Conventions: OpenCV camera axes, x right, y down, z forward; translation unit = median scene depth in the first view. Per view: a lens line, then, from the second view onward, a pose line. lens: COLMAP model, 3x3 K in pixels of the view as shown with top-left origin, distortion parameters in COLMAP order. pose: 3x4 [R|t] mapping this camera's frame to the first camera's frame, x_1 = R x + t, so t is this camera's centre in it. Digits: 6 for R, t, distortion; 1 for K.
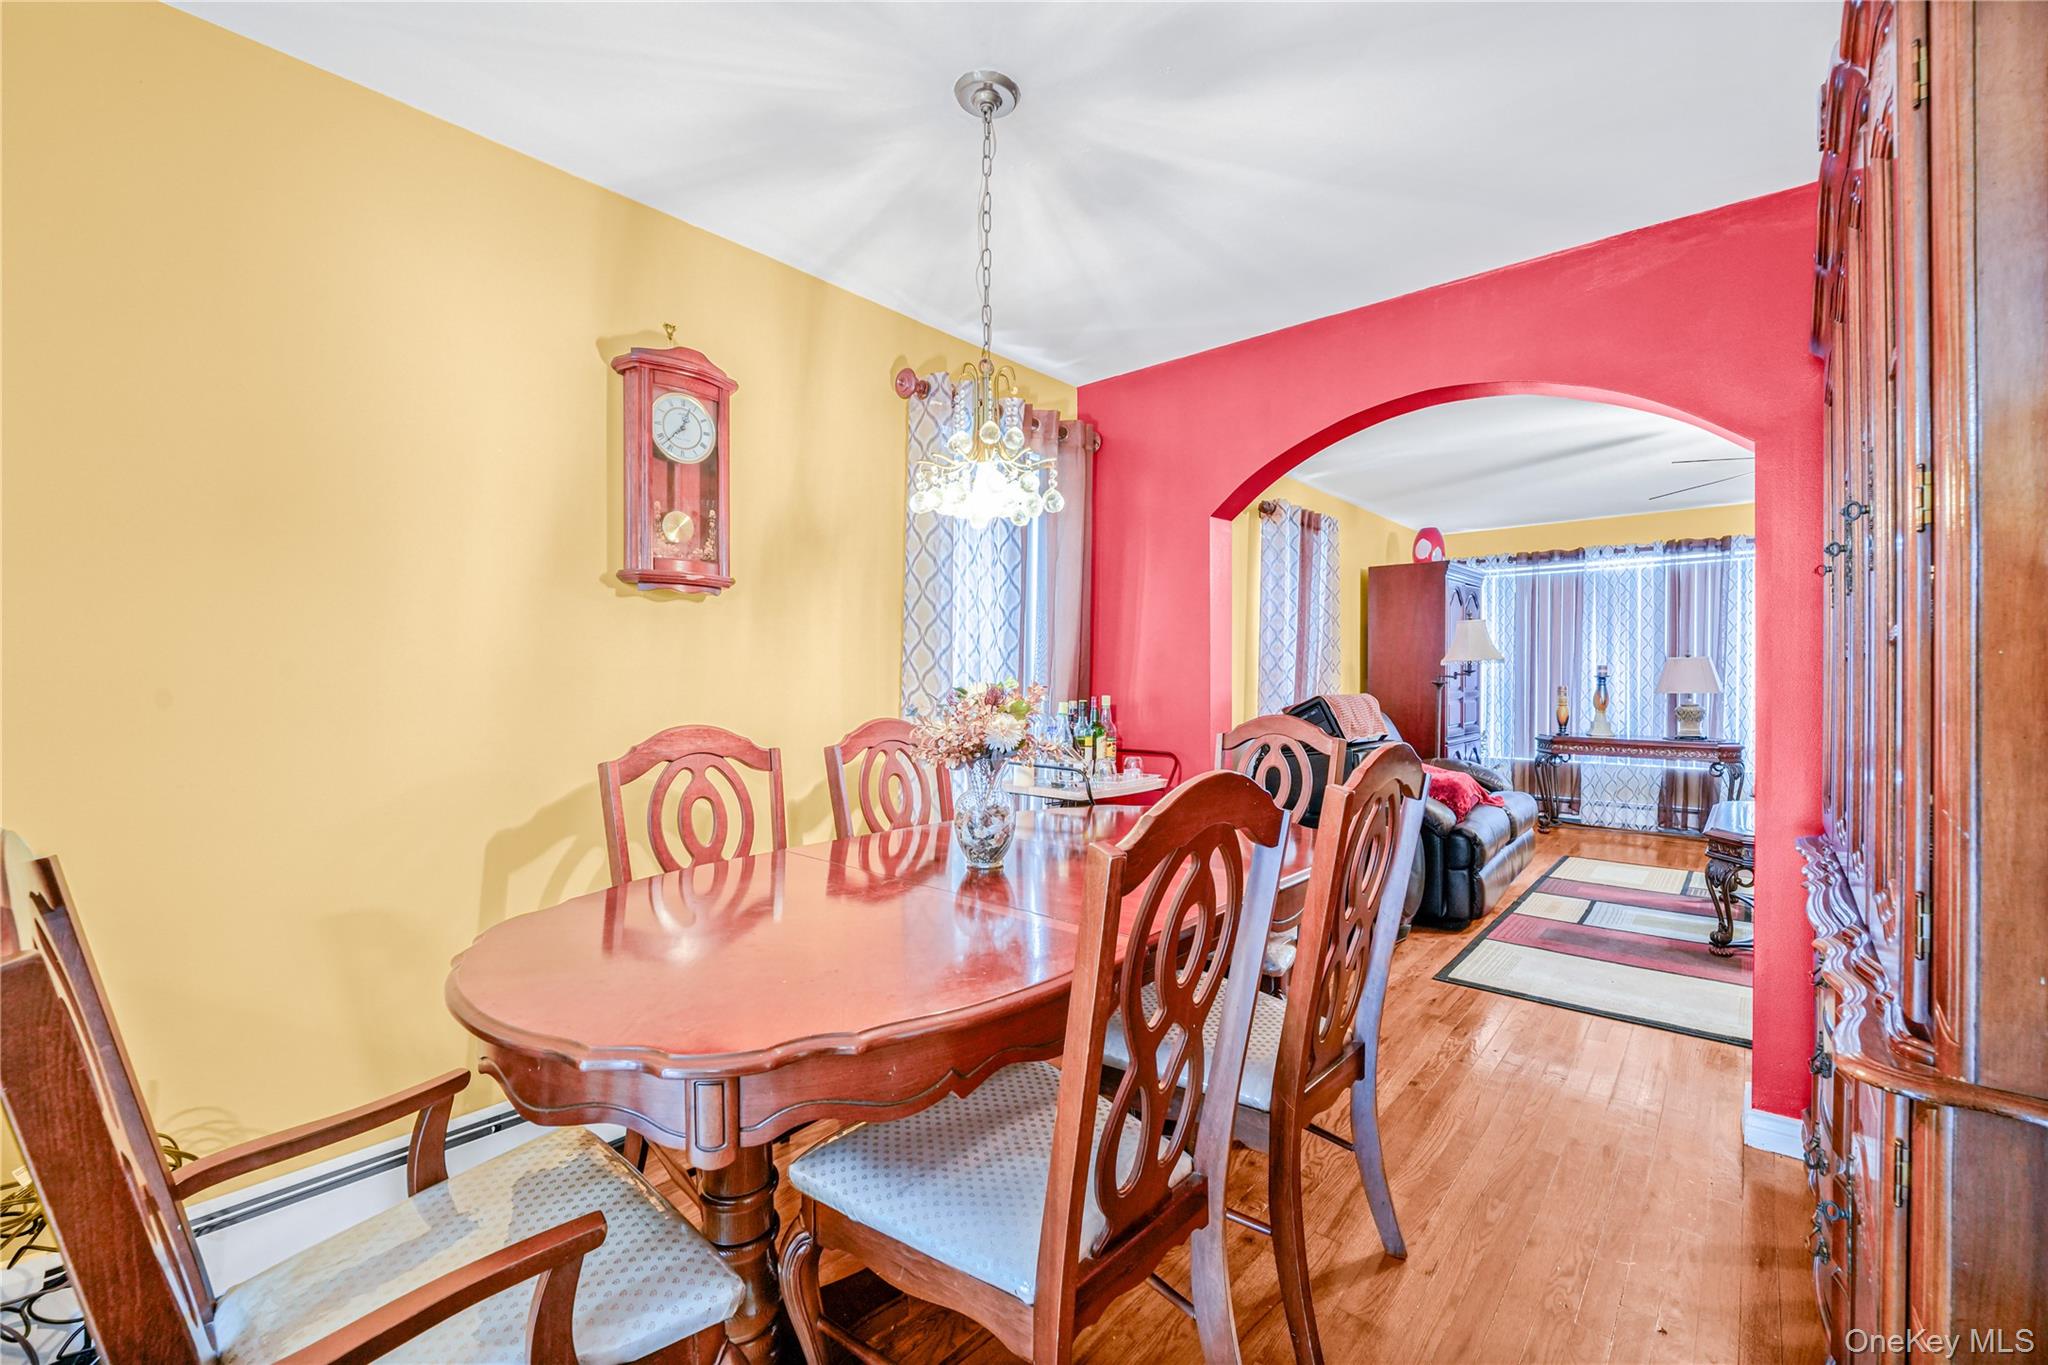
lens RADIAL K [[840.0, 0, 1013.1], [0, 840.0, 679.1], [0, 0, 1]] dist [-0.020074, -0.000213]
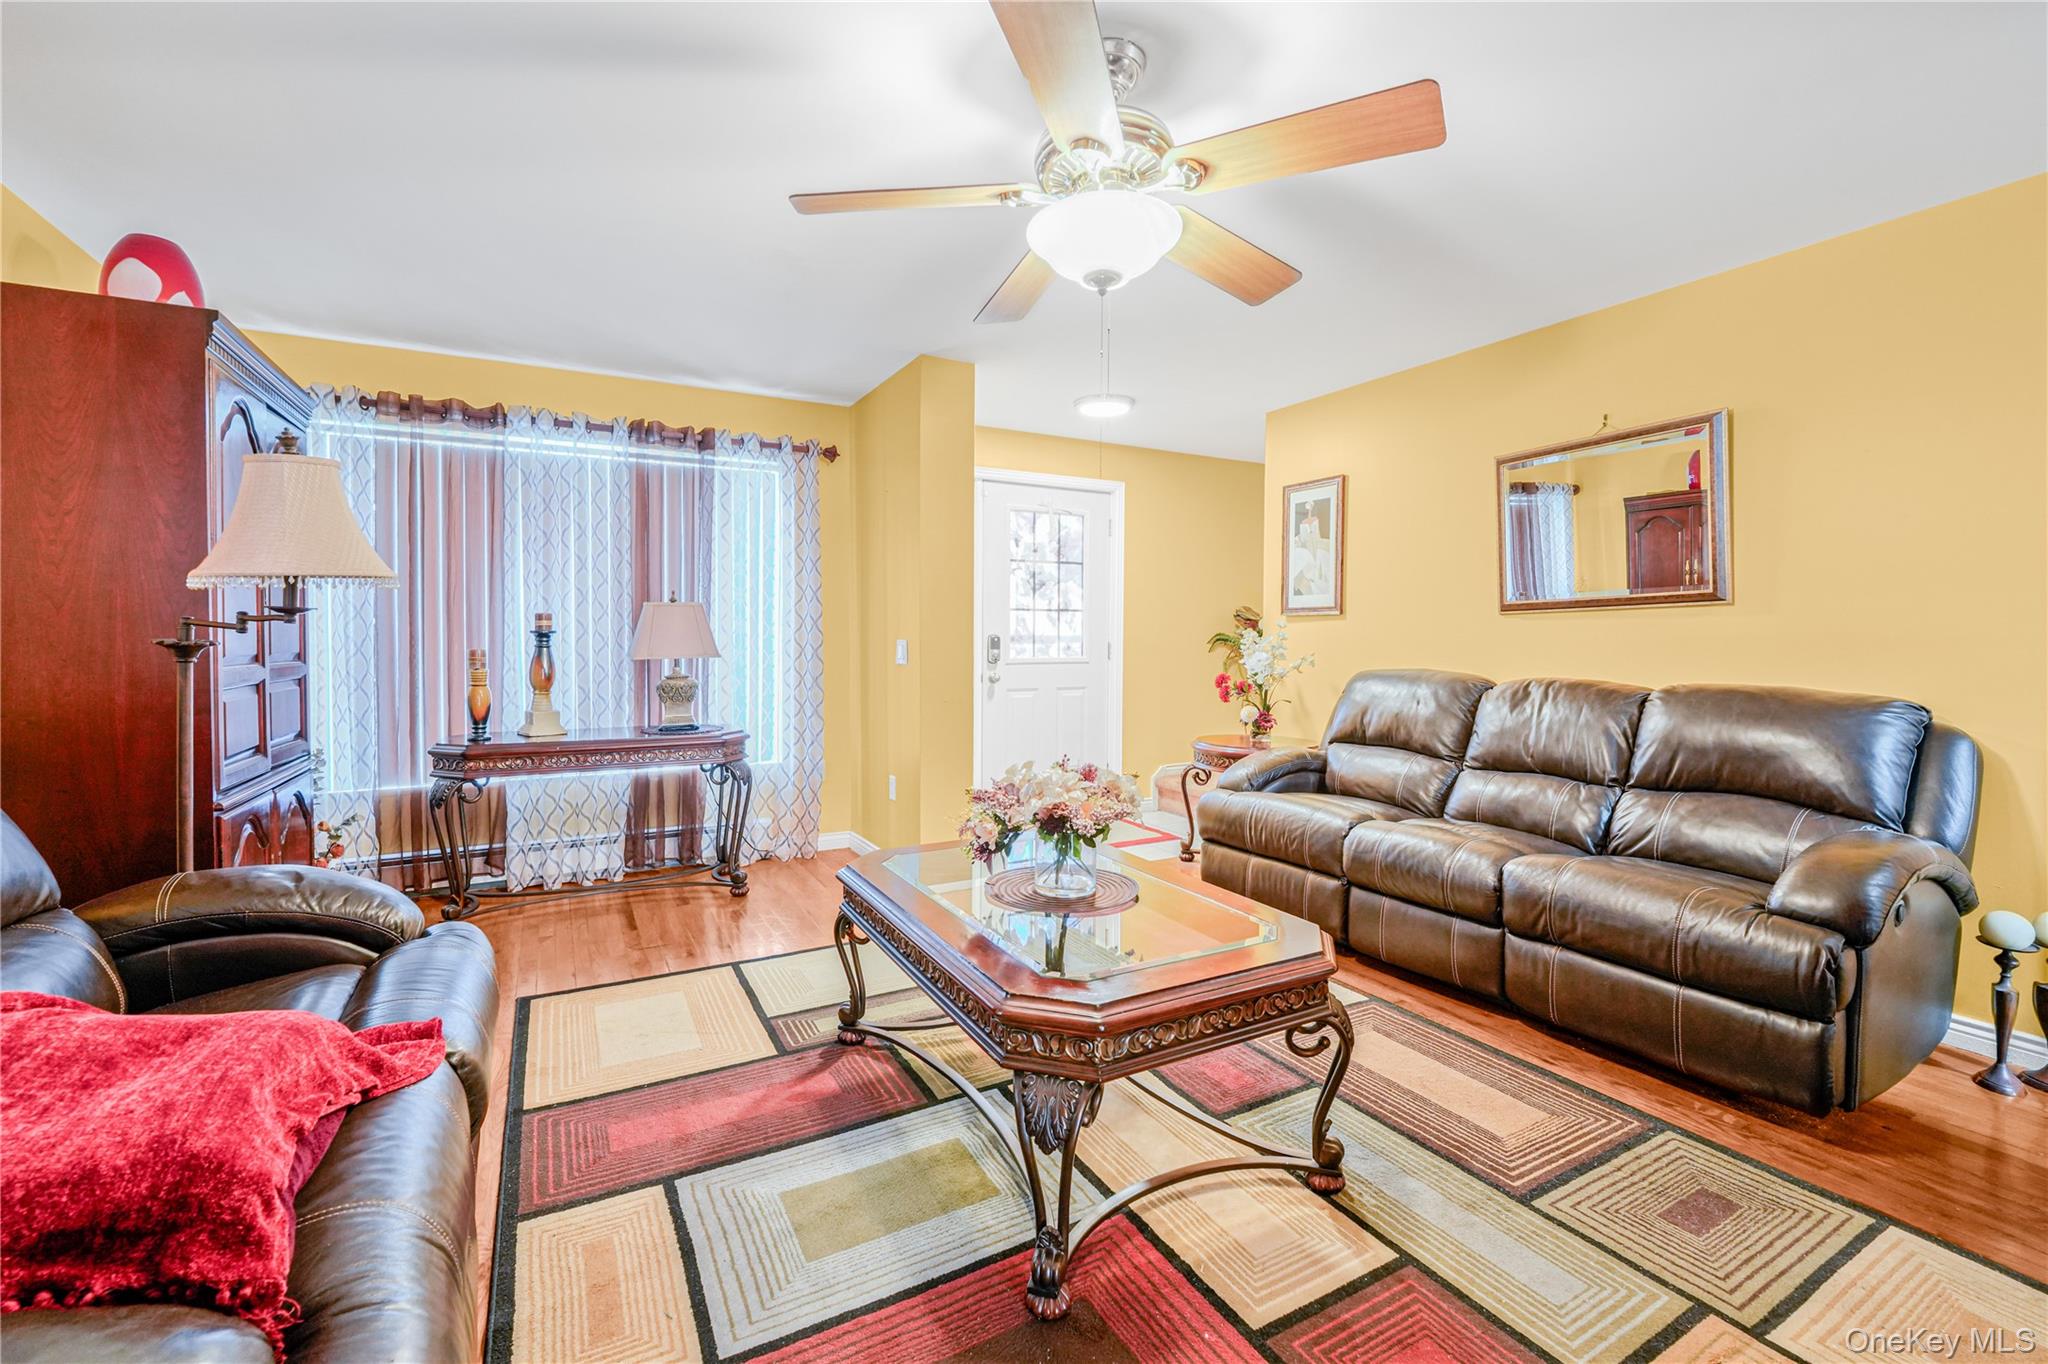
lens RADIAL K [[840.0, 0, 1013.6], [0, 840.0, 663.3], [0, 0, 1]] dist [-0.020074, -0.000213]
pose [[0.323885, -0.025206, 0.945760, 0.266151], [0.001372, 0.999657, 0.026173, 0.003506], [-0.946095, -0.007180, 0.323809, 0.504732]]
